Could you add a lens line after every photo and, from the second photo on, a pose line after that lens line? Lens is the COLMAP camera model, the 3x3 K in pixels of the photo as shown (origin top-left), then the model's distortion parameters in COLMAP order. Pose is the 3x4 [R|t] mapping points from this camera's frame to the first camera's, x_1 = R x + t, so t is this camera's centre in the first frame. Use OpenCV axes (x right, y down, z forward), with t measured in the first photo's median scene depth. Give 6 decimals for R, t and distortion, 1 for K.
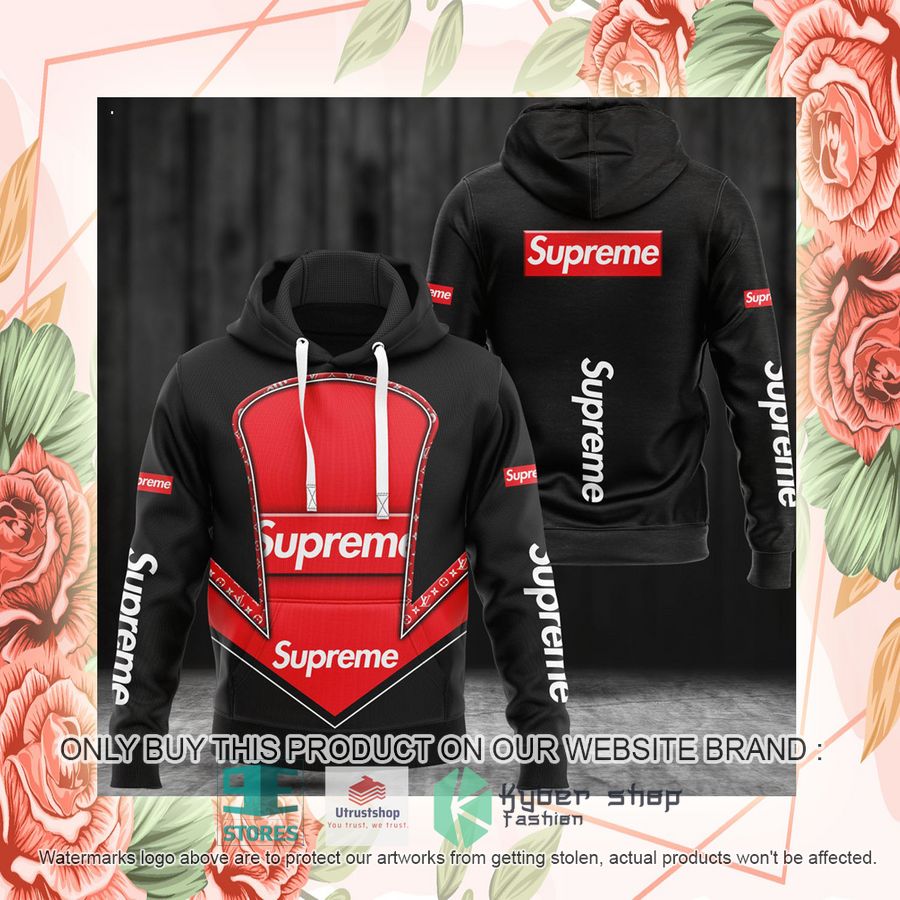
lens RADIAL K [[695.5, 0, 449.4], [0, 695.5, 449.7], [0, 0, 1]] dist [-0.003087, 0.000152]
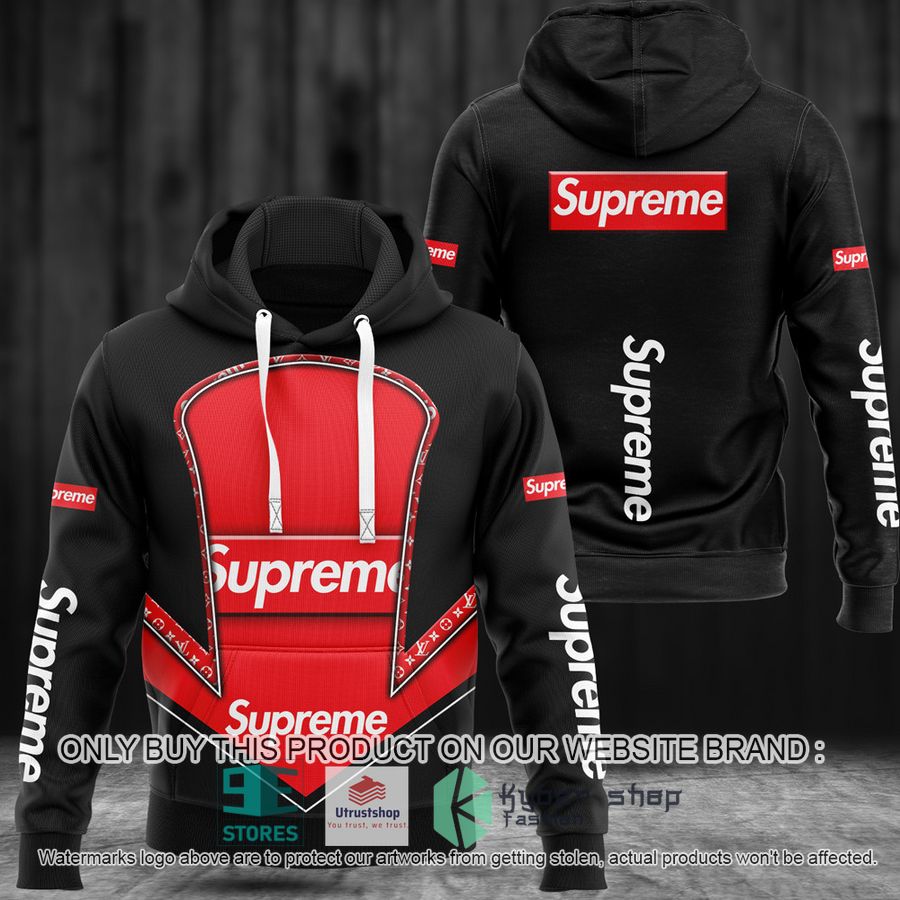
lens RADIAL K [[695.5, 0, 450.4], [0, 695.5, 449.6], [0, 0, 1]] dist [-0.003087, 0.000152]
pose [[0.999999, -0.000019, 0.001539, -0.004204], [0.000019, 1.000000, -0.000087, -0.004336], [-0.001539, 0.000087, 0.999999, 0.223604]]
